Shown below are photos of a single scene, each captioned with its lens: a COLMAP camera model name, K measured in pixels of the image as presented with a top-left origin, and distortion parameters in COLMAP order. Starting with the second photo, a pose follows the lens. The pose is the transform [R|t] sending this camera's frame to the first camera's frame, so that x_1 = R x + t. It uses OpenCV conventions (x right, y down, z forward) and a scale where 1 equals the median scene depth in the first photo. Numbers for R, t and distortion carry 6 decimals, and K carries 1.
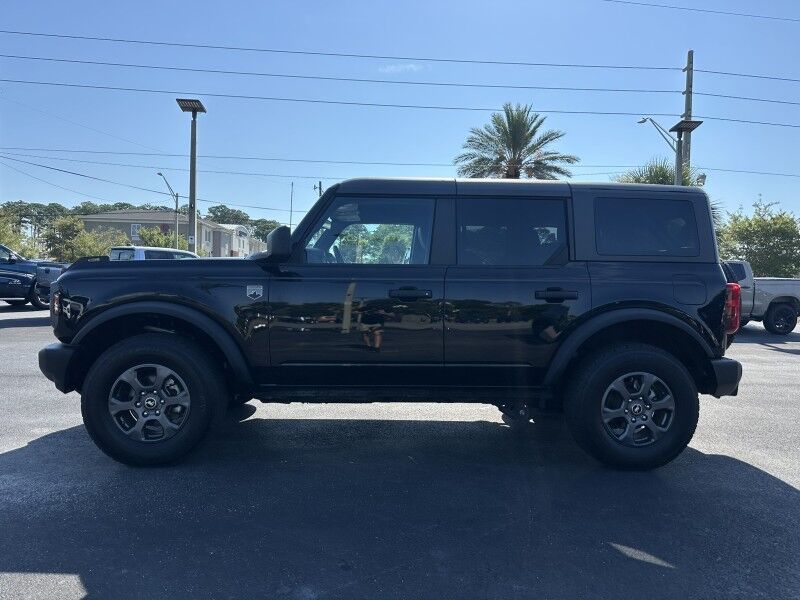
lens RADIAL K [[577.3, 0, 398.7], [0, 577.3, 302.3], [0, 0, 1]] dist [0.001333, -0.001397]
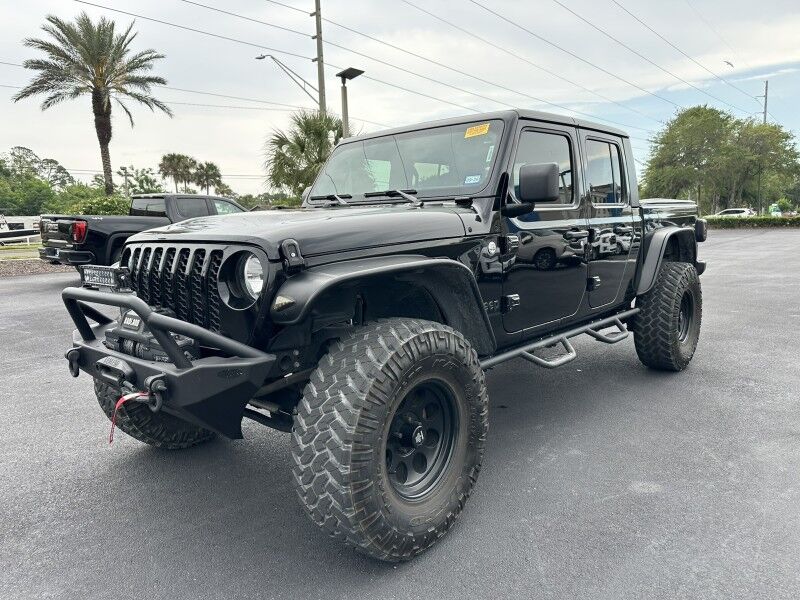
lens RADIAL K [[577.5, 0, 401.8], [0, 577.5, 300.4], [0, 0, 1]] dist [0.002206, -0.003164]
pose [[0.700616, -0.128498, 0.701873, -0.123429], [0.052457, 0.990265, 0.128934, -0.009546], [-0.711608, -0.053515, 0.700536, 0.076909]]
